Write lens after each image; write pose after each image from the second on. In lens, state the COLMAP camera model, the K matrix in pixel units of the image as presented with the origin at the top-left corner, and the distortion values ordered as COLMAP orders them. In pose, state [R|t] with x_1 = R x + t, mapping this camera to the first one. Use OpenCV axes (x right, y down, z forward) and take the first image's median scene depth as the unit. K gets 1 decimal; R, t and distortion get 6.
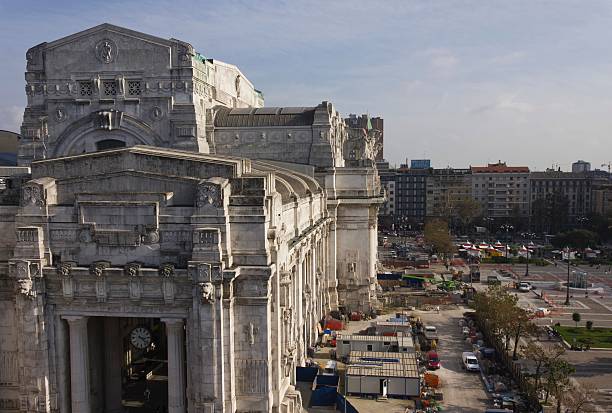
lens RADIAL K [[546.4, 0, 306.0], [0, 546.4, 206.5], [0, 0, 1]] dist [0.001692, -0.005821]
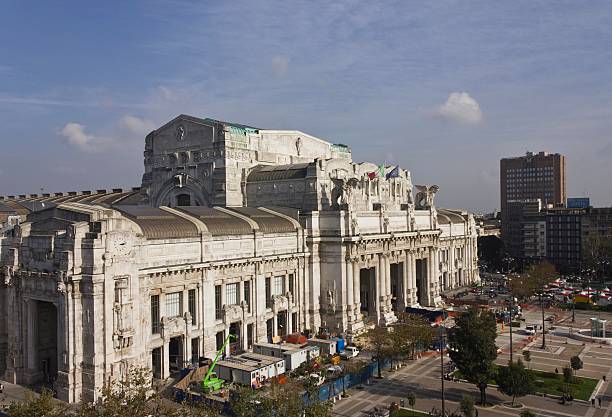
lens RADIAL K [[536.5, 0, 306.0], [0, 536.5, 208.5], [0, 0, 1]] dist [0.002097, -0.002903]
pose [[0.869066, -0.017459, -0.494388, 0.619192], [-0.017825, 0.997623, -0.066565, 0.002314], [0.494375, 0.066662, 0.866689, -0.051379]]
